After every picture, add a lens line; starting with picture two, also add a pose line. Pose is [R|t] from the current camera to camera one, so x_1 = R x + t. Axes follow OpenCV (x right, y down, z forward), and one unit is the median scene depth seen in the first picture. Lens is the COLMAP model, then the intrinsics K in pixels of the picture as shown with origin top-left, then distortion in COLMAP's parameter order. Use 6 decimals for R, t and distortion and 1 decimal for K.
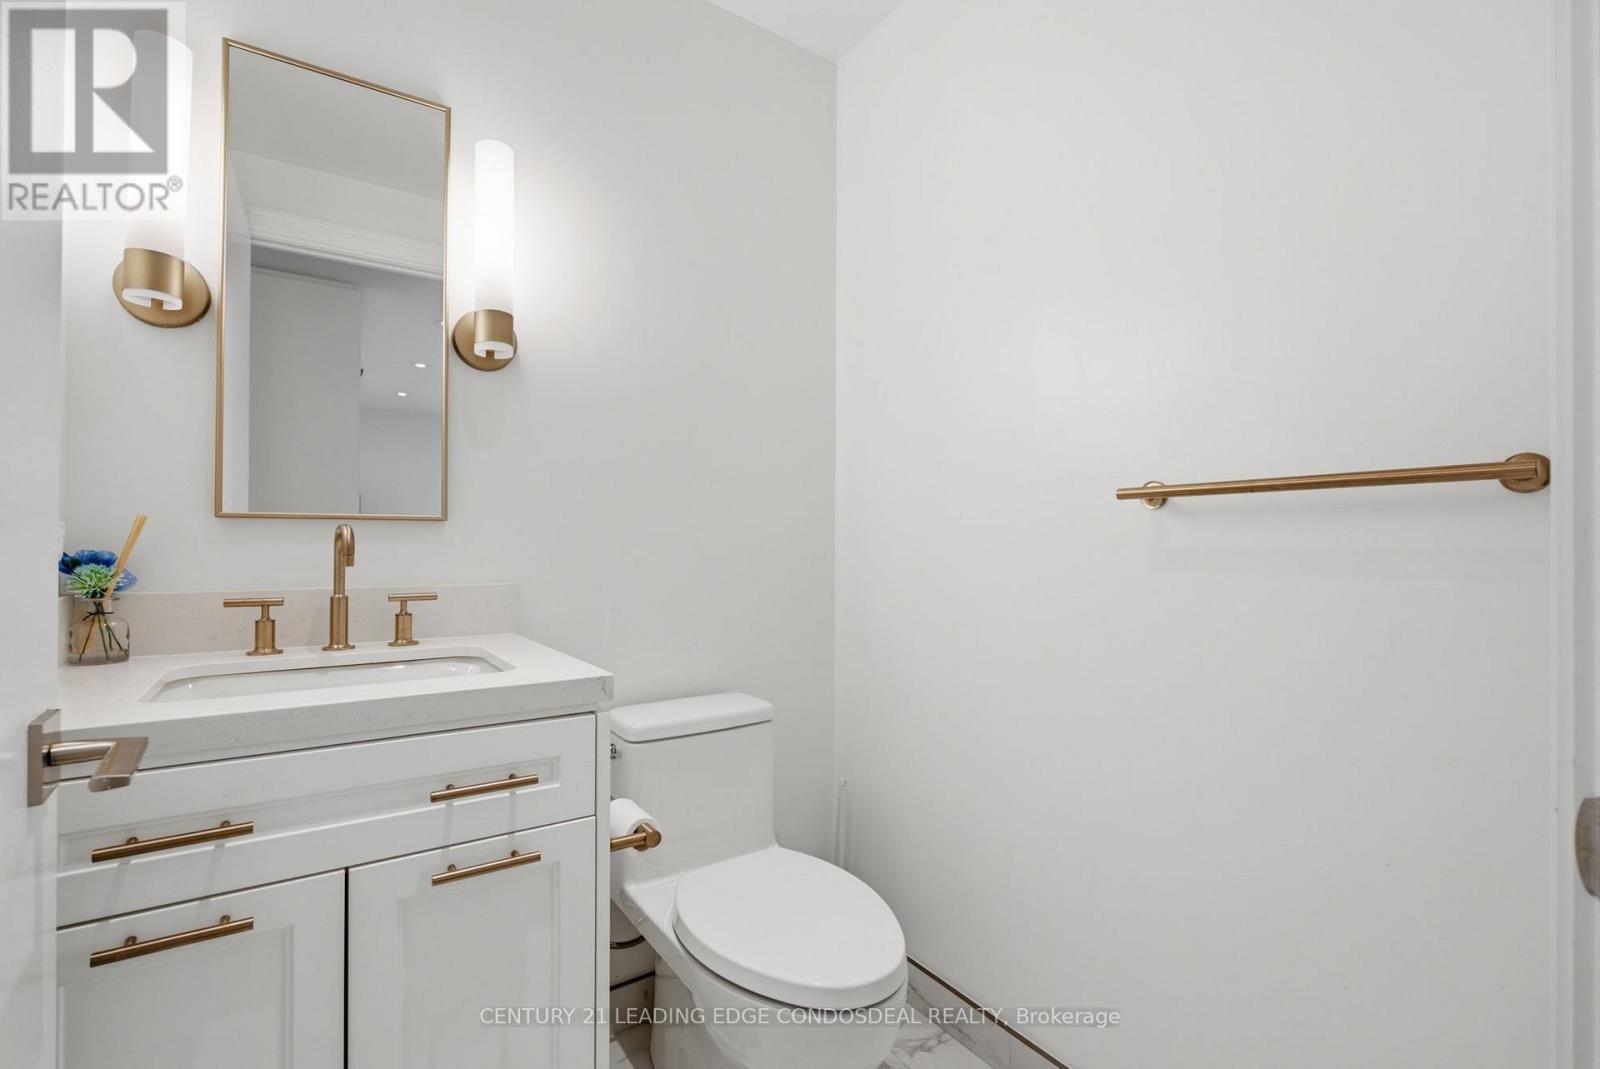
lens RADIAL K [[720.4, 0, 792.1], [0, 720.4, 535.7], [0, 0, 1]] dist [-0.004359, -0.000027]
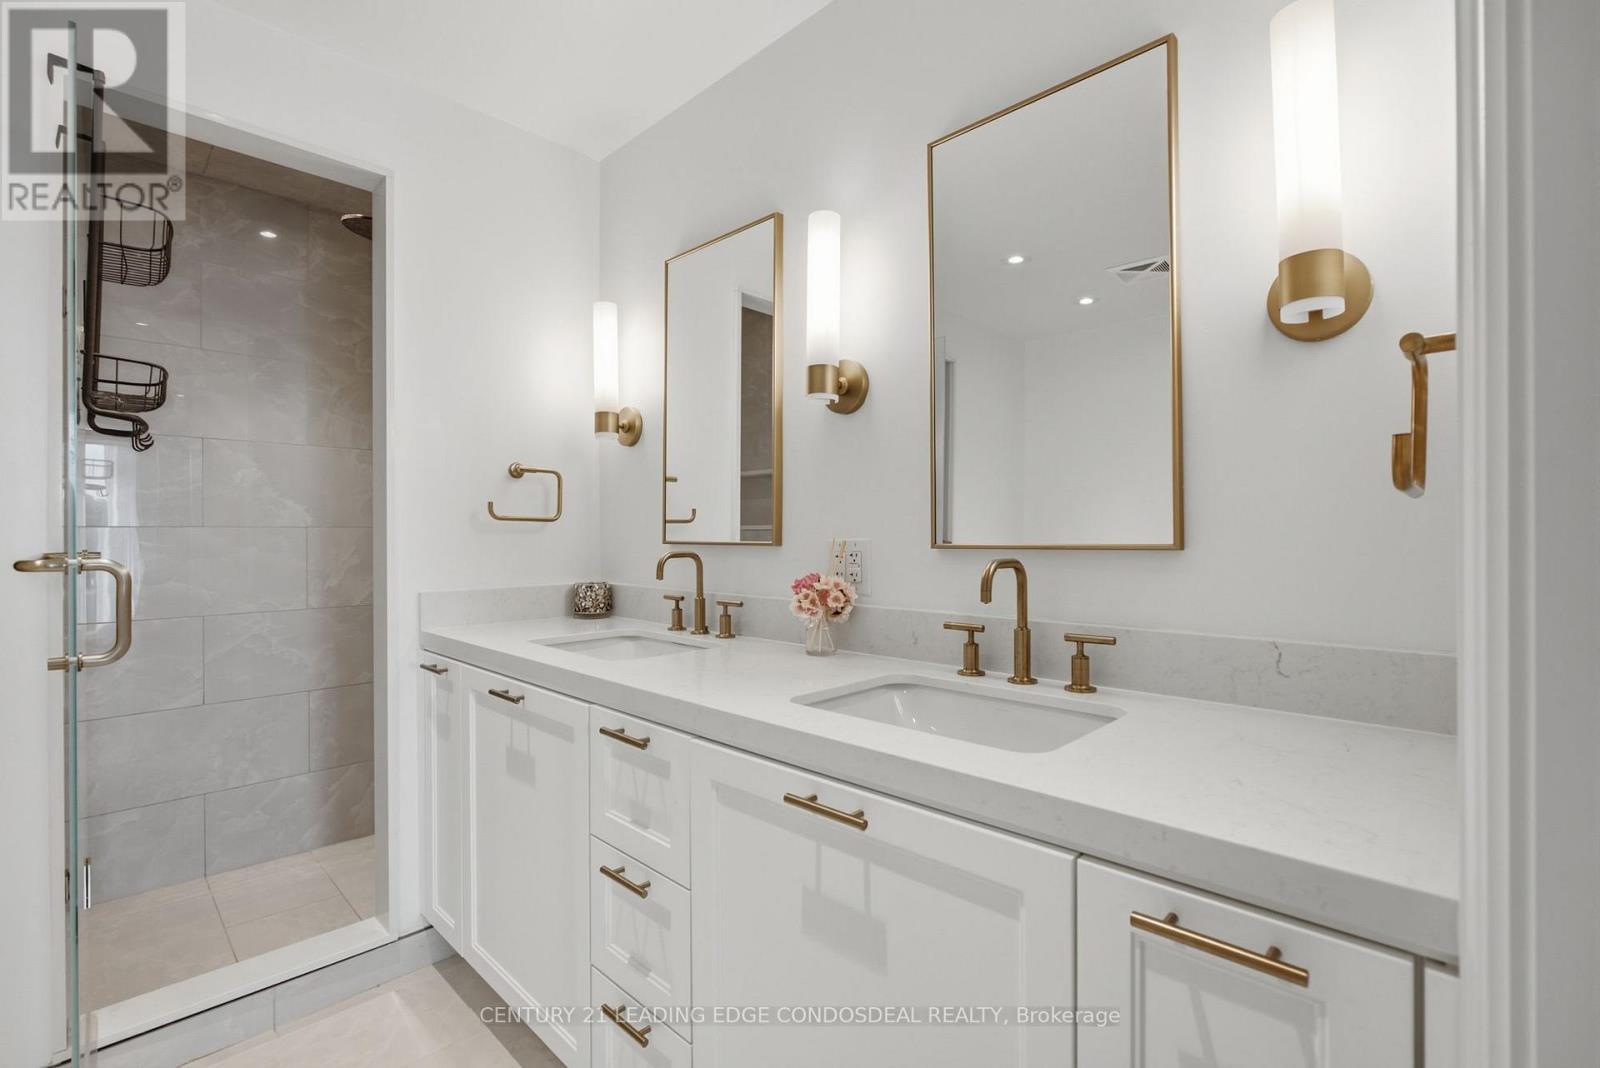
lens RADIAL K [[720.4, 0, 792.1], [0, 720.4, 535.2], [0, 0, 1]] dist [-0.004359, -0.000027]
pose [[0.197021, -0.003635, -0.980393, 0.296346], [0.011786, 0.999930, -0.001339, -0.050720], [0.980328, -0.011291, 0.197050, 0.505952]]
